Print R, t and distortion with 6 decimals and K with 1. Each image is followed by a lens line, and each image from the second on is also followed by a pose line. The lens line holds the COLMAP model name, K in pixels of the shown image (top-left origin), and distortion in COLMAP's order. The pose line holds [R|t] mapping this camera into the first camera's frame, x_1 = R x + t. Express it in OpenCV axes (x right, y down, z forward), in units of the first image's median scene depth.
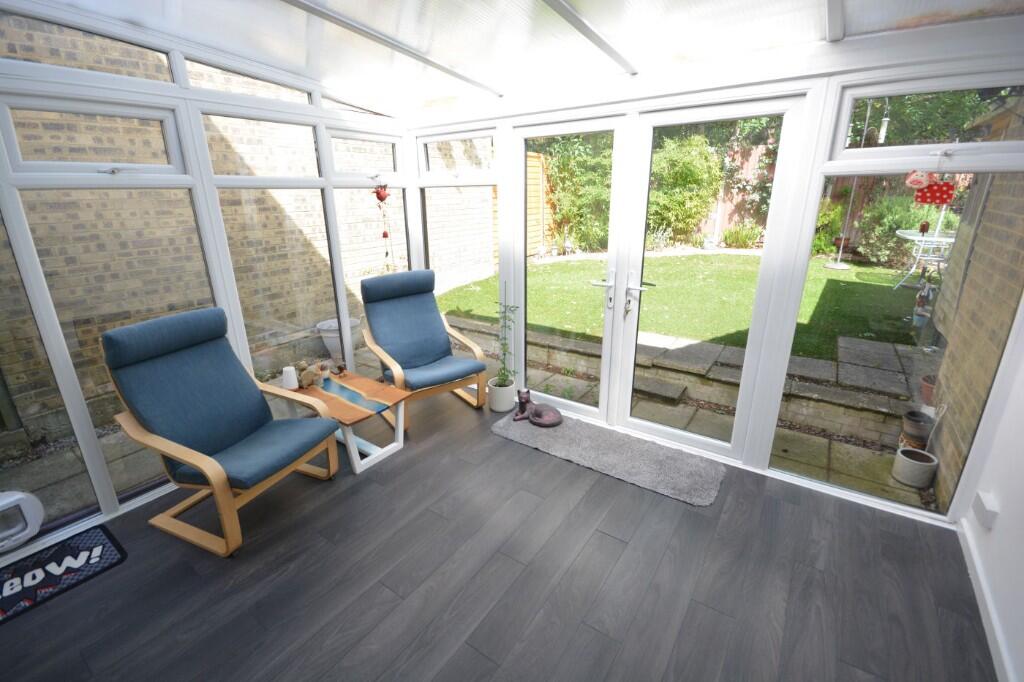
lens RADIAL K [[454.5, 0, 512.0], [0, 454.5, 341.0], [0, 0, 1]] dist [-0.002680, -0.000696]
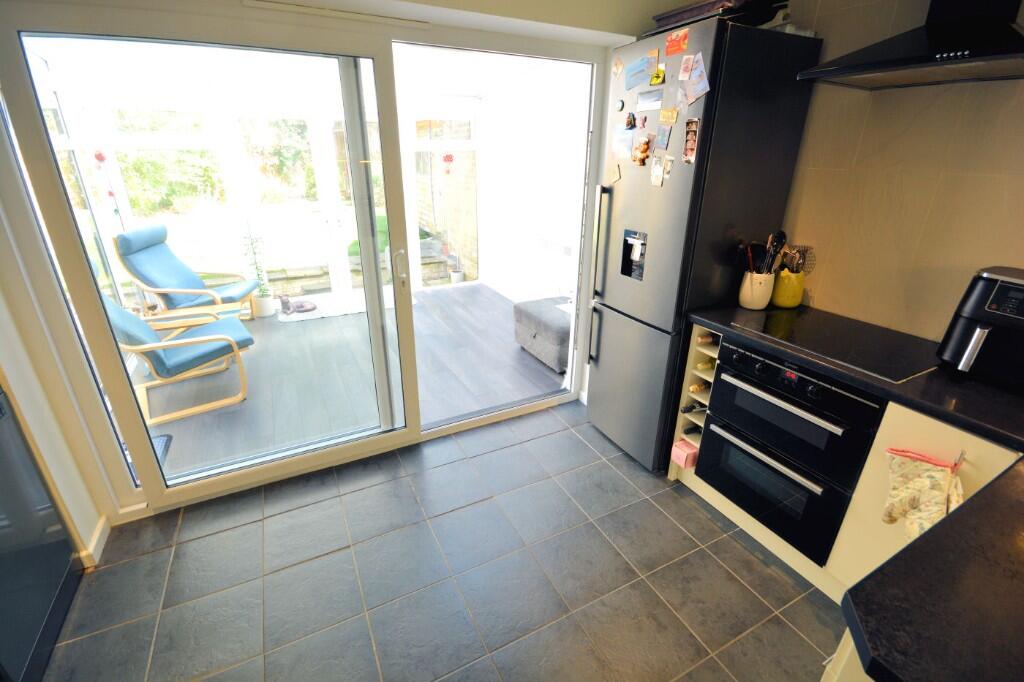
lens RADIAL K [[454.5, 0, 512.0], [0, 454.5, 341.0], [0, 0, 1]] dist [-0.002680, -0.000696]
pose [[0.448145, -0.322780, 0.833654, -0.956697], [0.258940, 0.939432, 0.224538, 0.111299], [-0.855638, 0.115240, 0.504583, -0.395881]]
